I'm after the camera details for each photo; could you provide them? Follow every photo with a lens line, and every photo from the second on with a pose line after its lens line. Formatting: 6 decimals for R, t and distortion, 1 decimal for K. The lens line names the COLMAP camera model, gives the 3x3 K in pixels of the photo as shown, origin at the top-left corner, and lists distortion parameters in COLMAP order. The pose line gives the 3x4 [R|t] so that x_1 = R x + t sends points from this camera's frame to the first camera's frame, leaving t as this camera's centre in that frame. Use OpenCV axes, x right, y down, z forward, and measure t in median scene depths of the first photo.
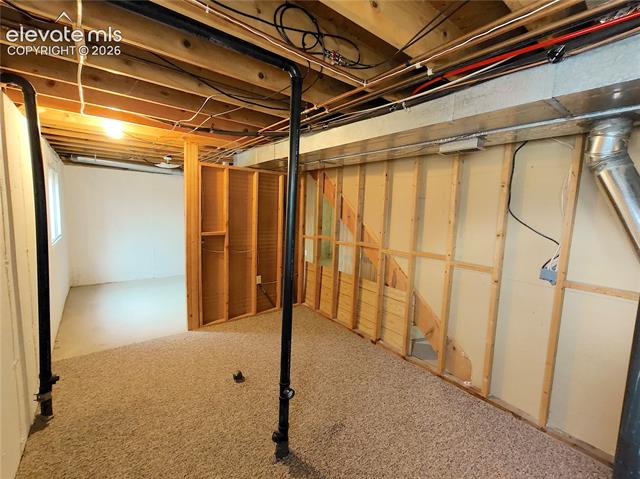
lens RADIAL K [[281.6, 0, 319.2], [0, 281.6, 237.6], [0, 0, 1]] dist [0.001333, -0.006493]
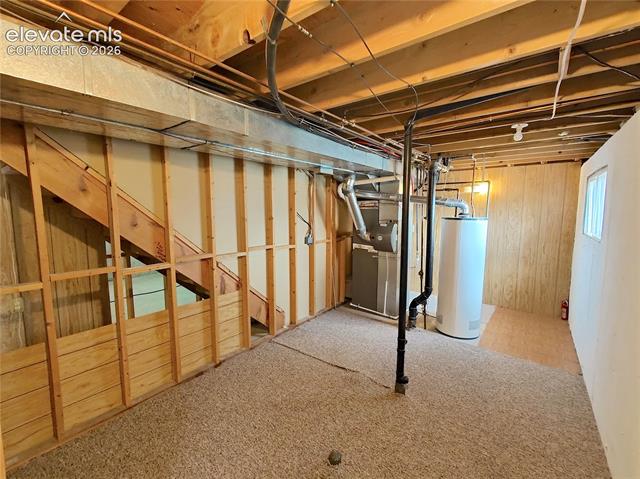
lens RADIAL K [[281.6, 0, 319.2], [0, 281.6, 237.6], [0, 0, 1]] dist [0.001333, -0.006493]
pose [[-0.248618, -0.134602, 0.959203, -0.707506], [0.097126, 0.981841, 0.162953, -0.132356], [-0.963720, 0.133677, -0.231030, 0.908736]]
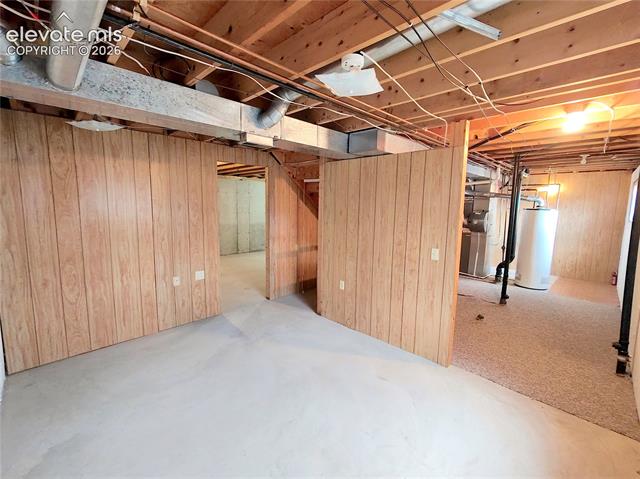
lens RADIAL K [[281.6, 0, 319.2], [0, 281.6, 237.6], [0, 0, 1]] dist [0.001333, -0.006493]
pose [[-0.116173, -0.159896, 0.980274, -1.188557], [0.089617, 0.981244, 0.170674, -0.194949], [-0.989178, 0.107677, -0.099665, 1.466332]]
